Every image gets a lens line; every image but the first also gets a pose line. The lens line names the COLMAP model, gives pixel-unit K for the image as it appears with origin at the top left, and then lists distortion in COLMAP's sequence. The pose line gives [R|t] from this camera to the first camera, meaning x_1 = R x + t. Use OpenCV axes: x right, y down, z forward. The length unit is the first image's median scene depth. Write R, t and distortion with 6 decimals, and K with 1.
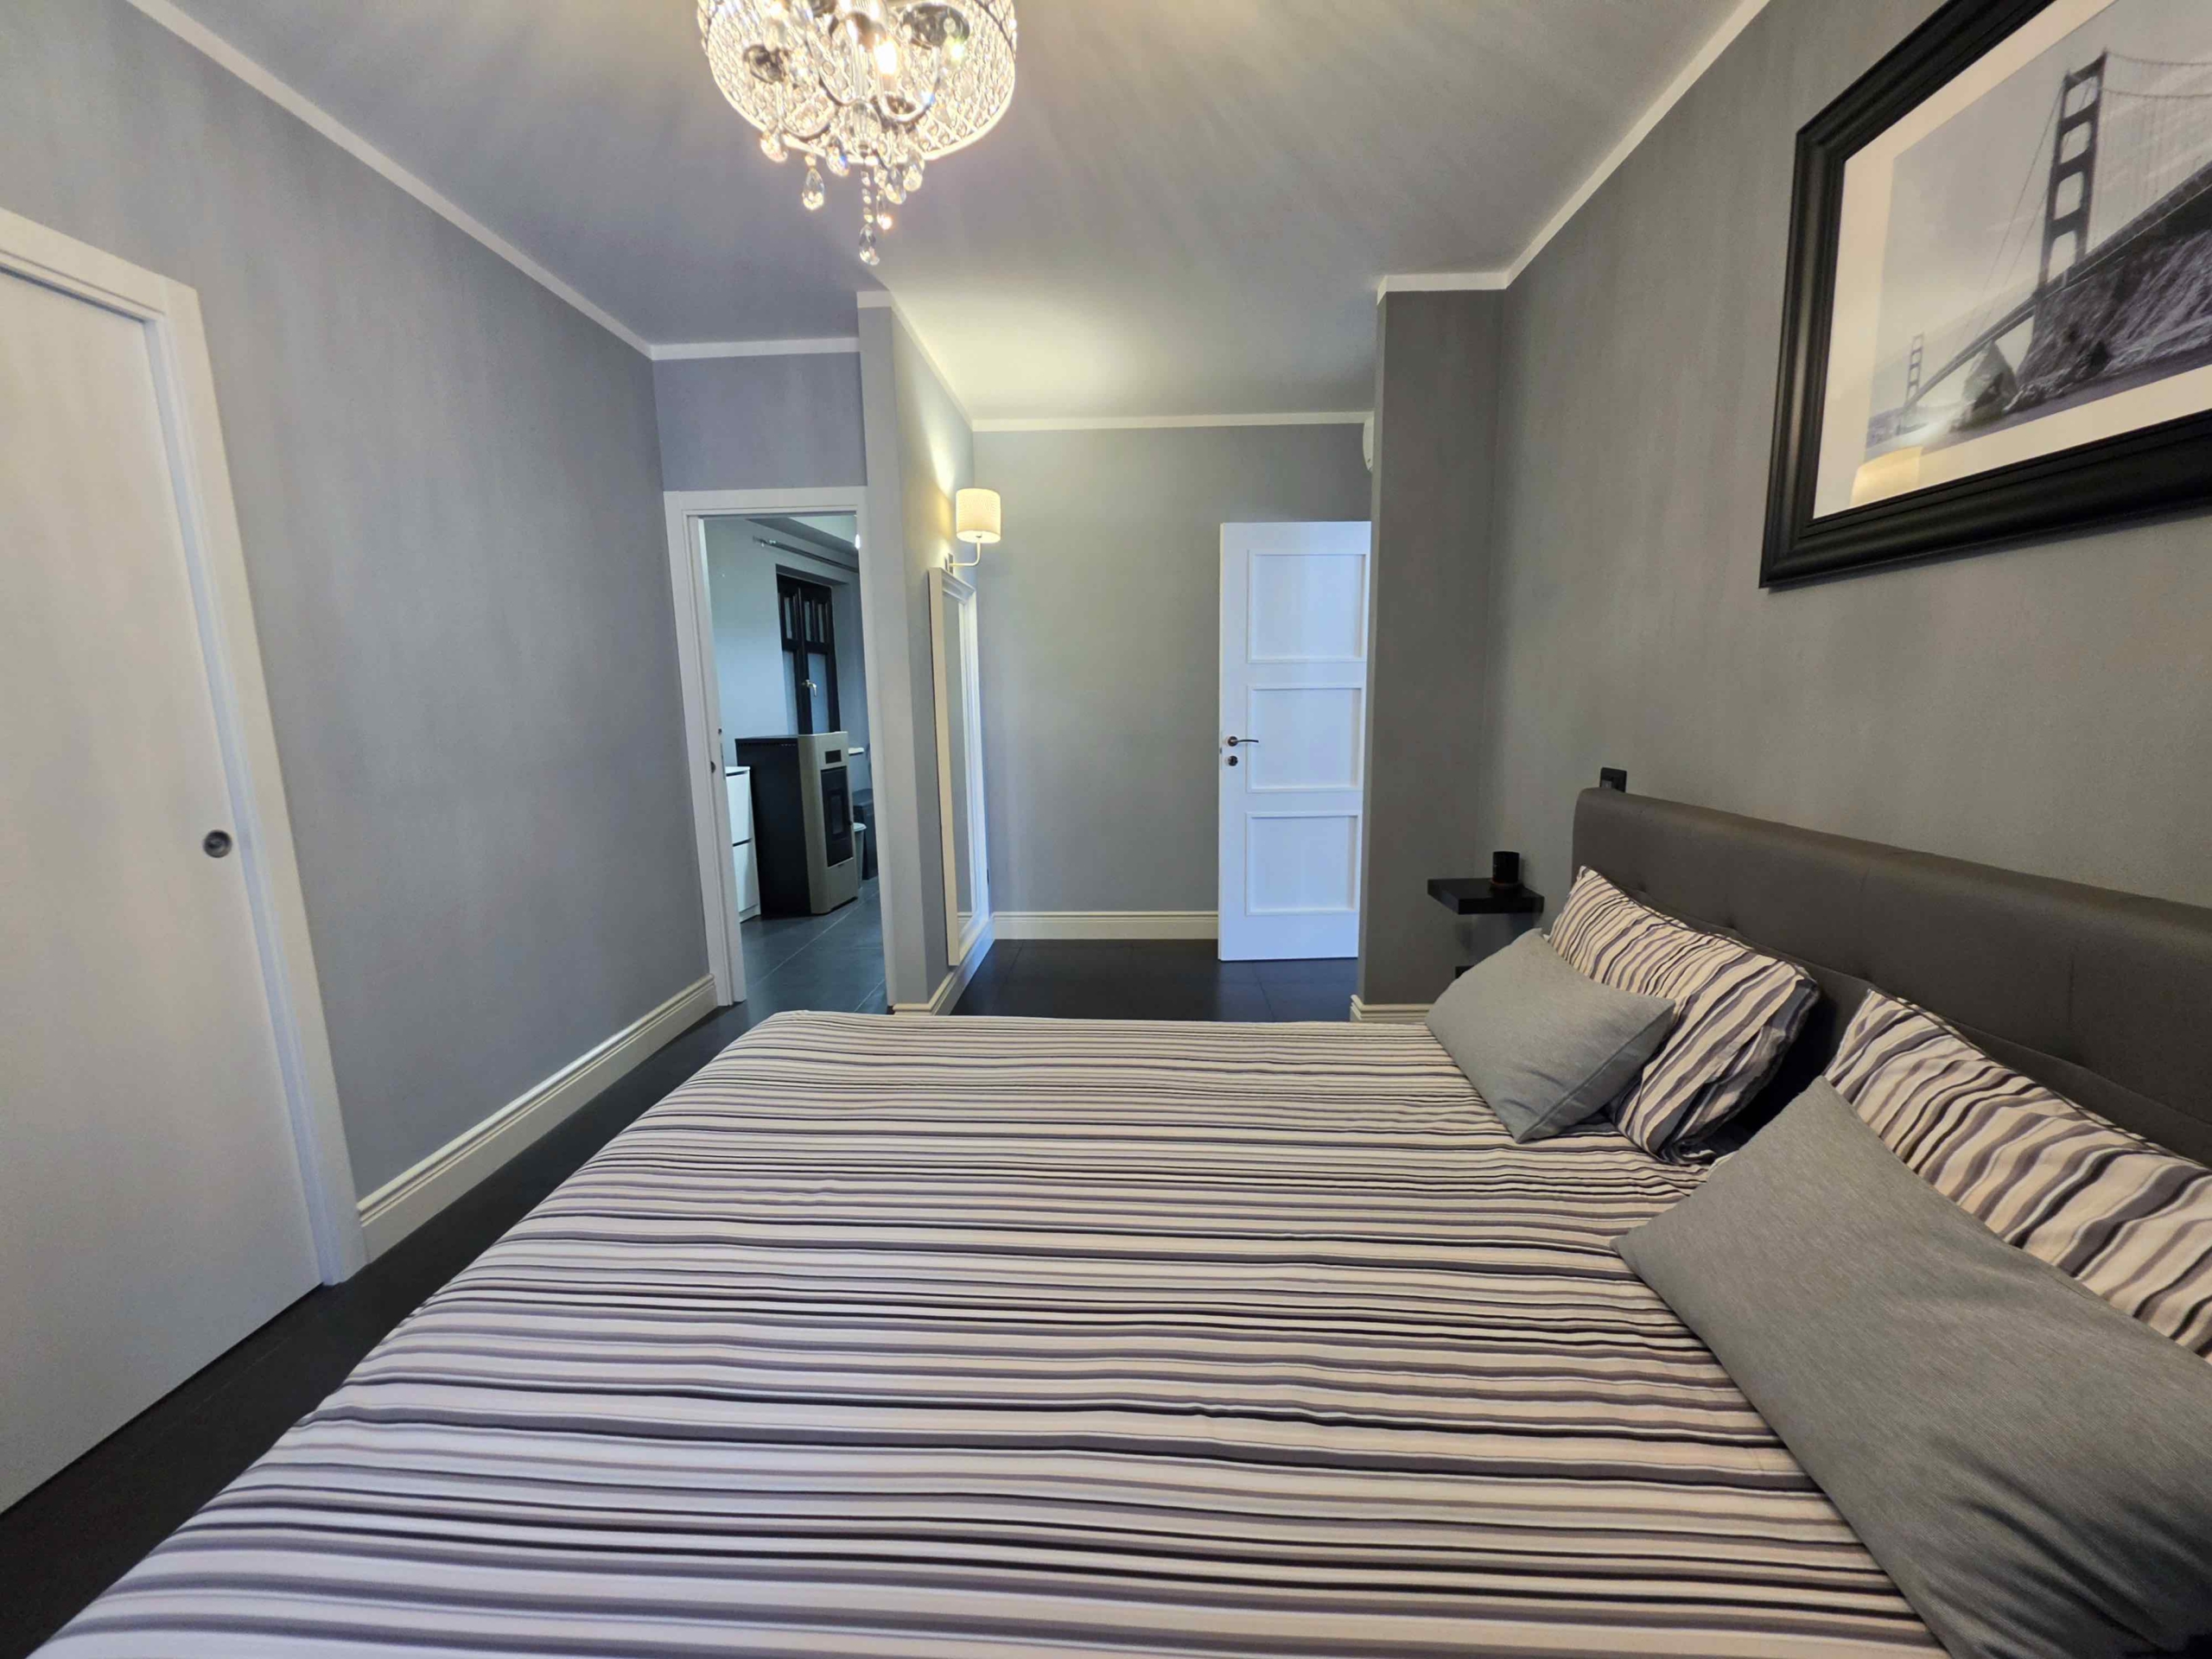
lens RADIAL K [[887.8, 0, 1096.4], [0, 887.8, 851.2], [0, 0, 1]] dist [-0.010871, 0.002850]
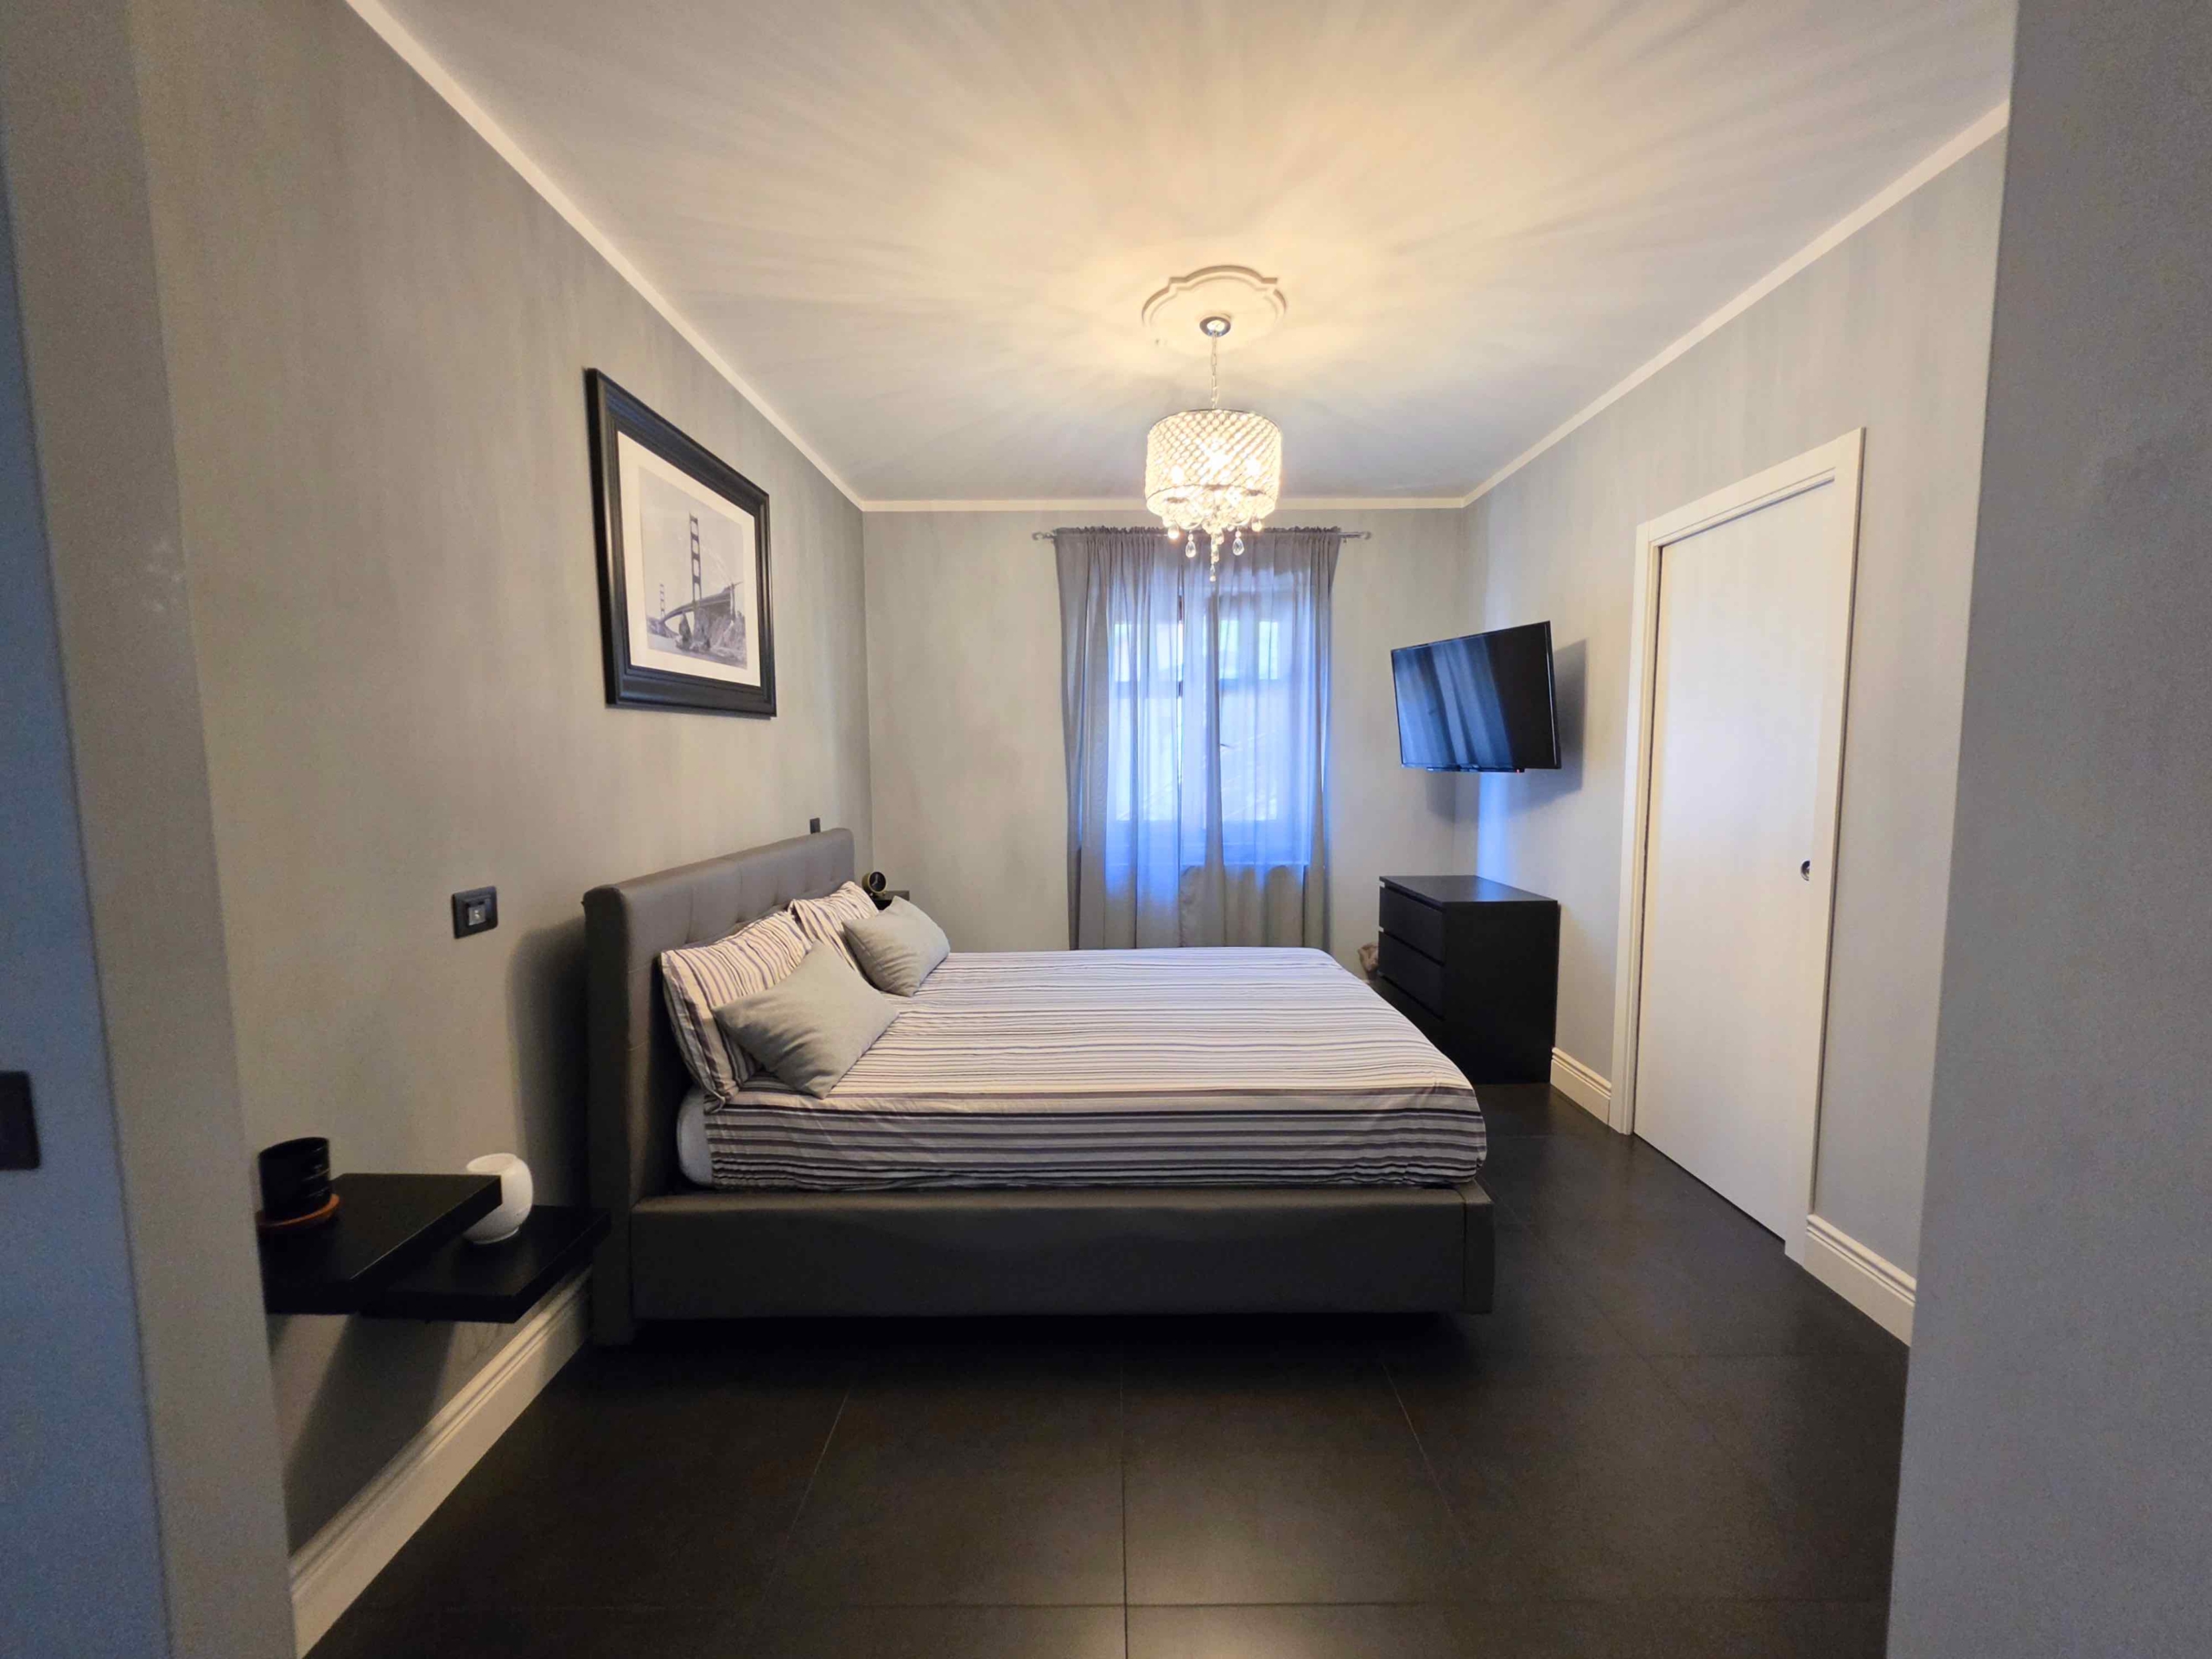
lens RADIAL K [[899.8, 0, 1100.2], [0, 899.8, 847.8], [0, 0, 1]] dist [-0.002255, -0.000049]
pose [[-0.999356, 0.027139, -0.023467, 0.085861], [0.019788, 0.962527, 0.270462, -0.480563], [0.029928, 0.269823, -0.962445, 2.572645]]
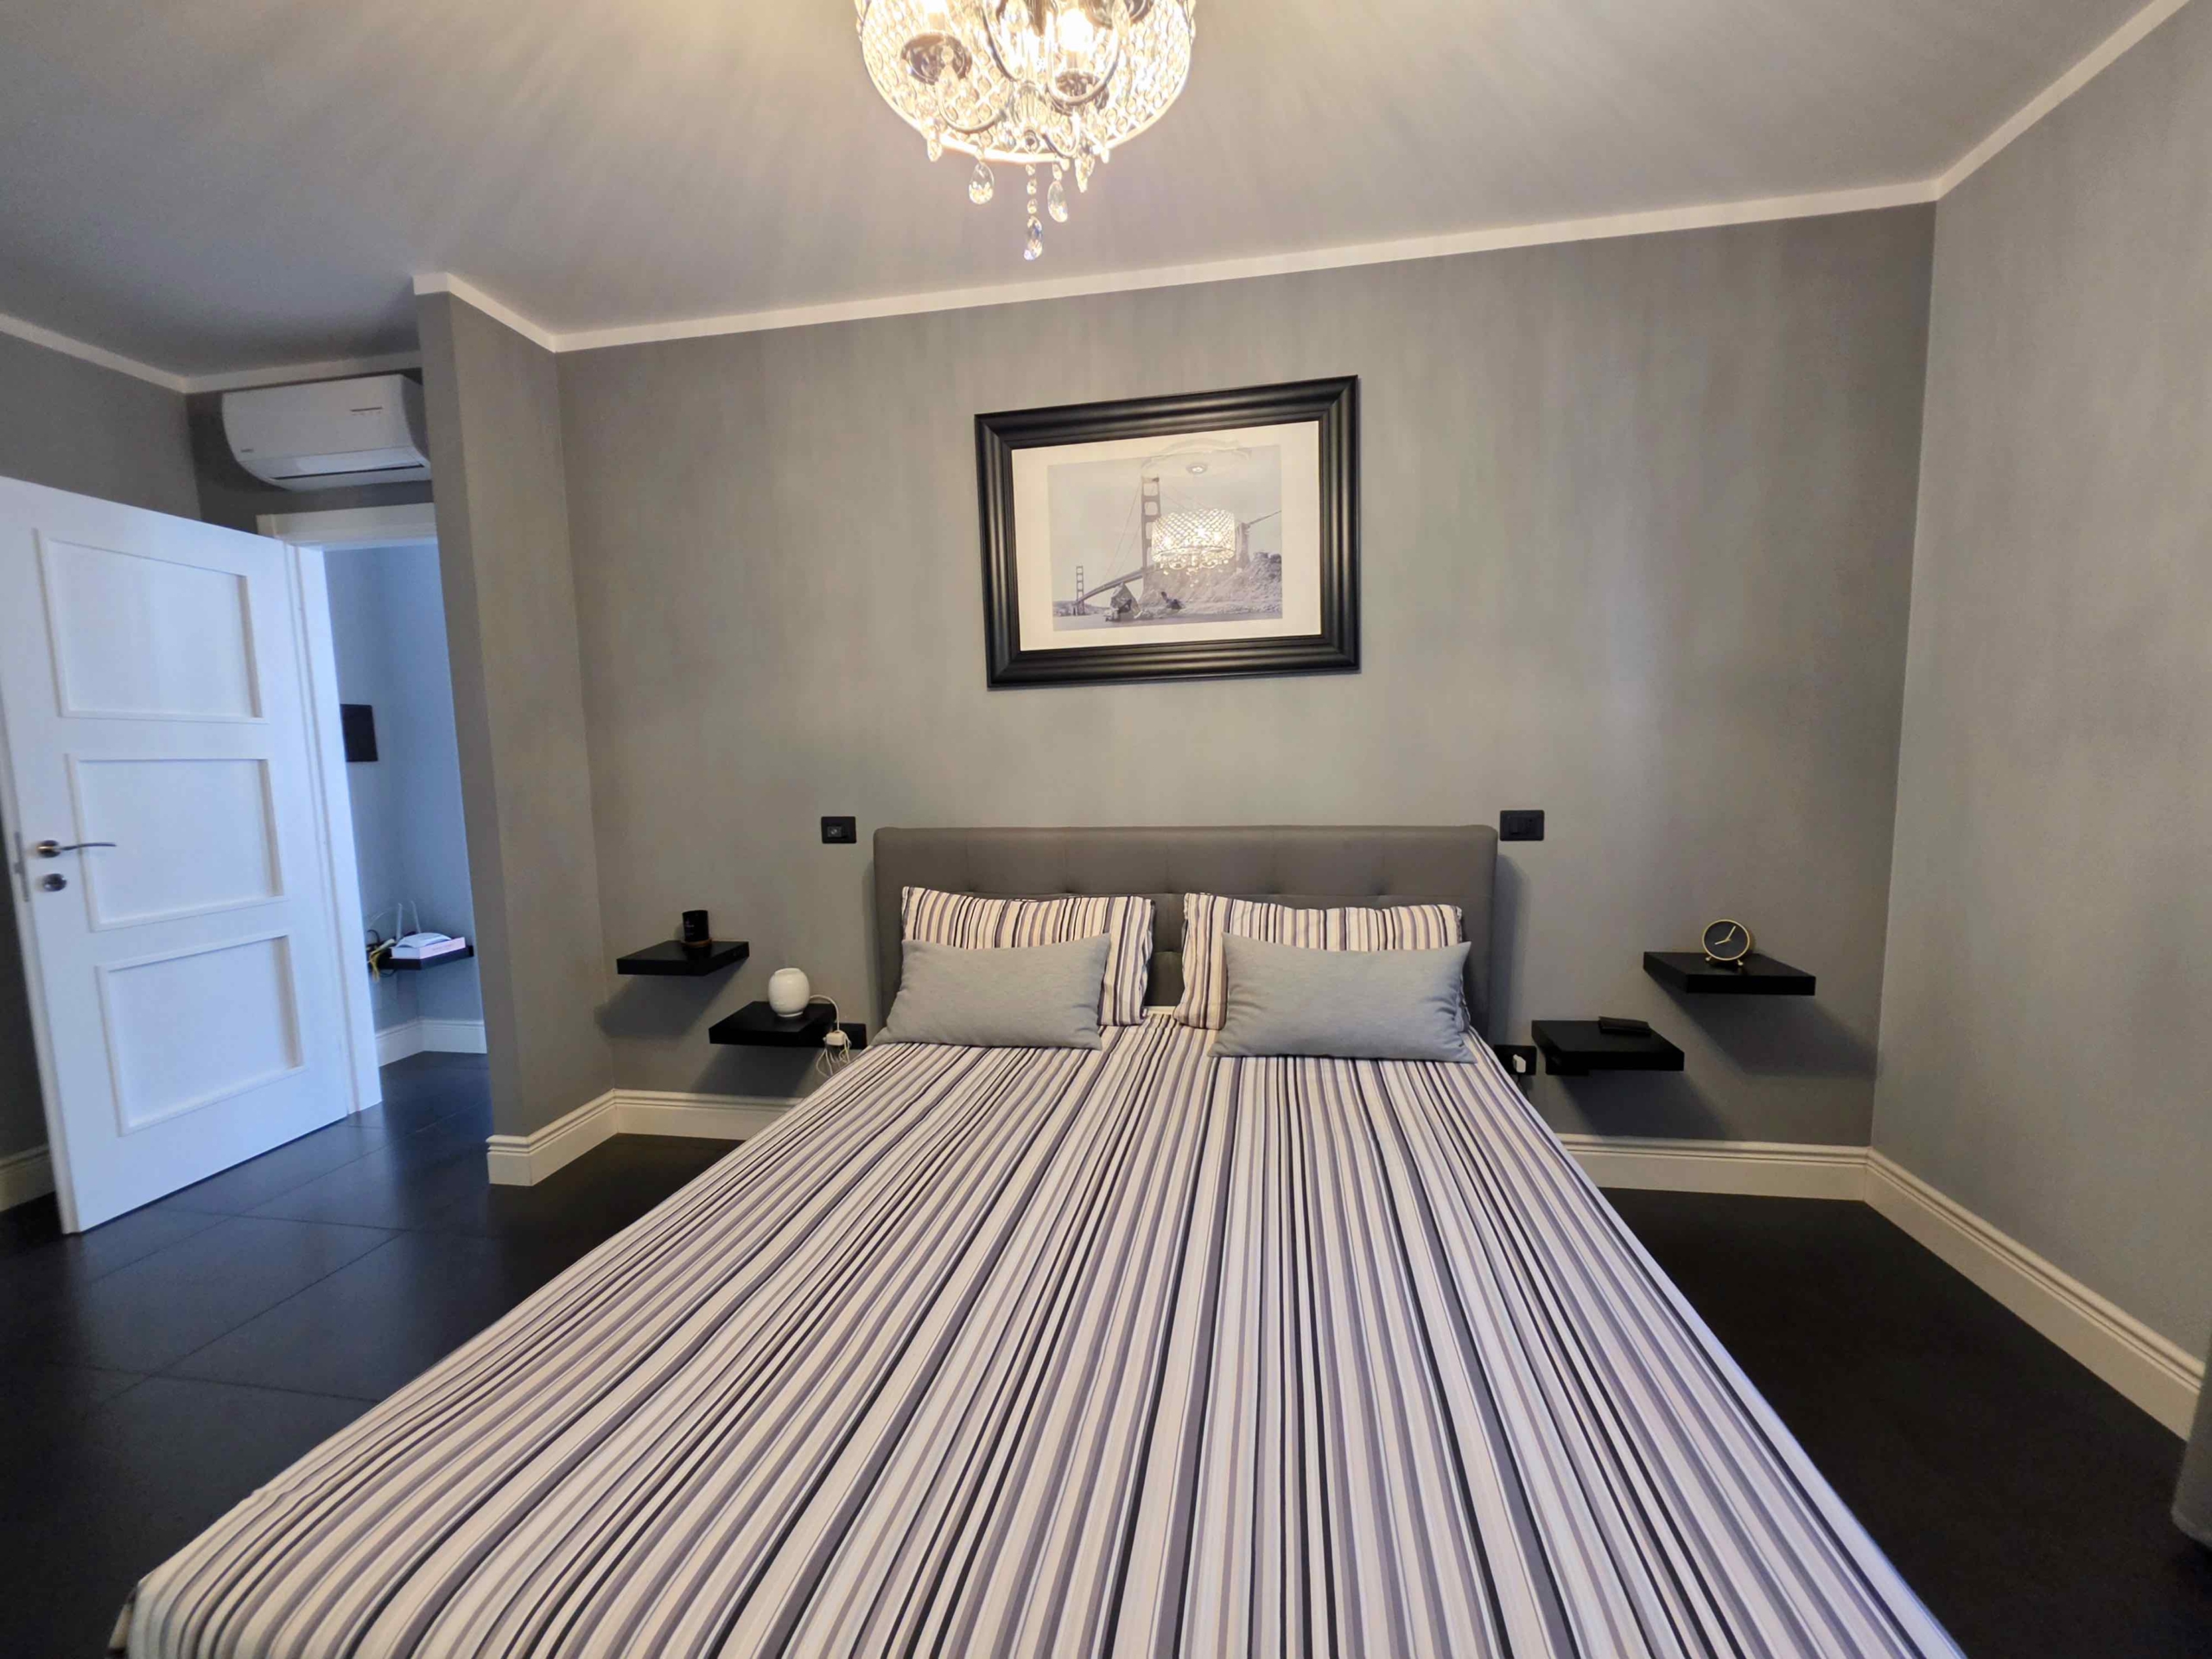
lens RADIAL K [[887.8, 0, 1096.4], [0, 887.8, 851.2], [0, 0, 1]] dist [-0.010871, 0.002850]
pose [[0.132337, -0.101818, 0.985961, -0.896374], [0.187579, 0.979309, 0.075953, -0.104892], [-0.973294, 0.174894, 0.148698, 0.688209]]
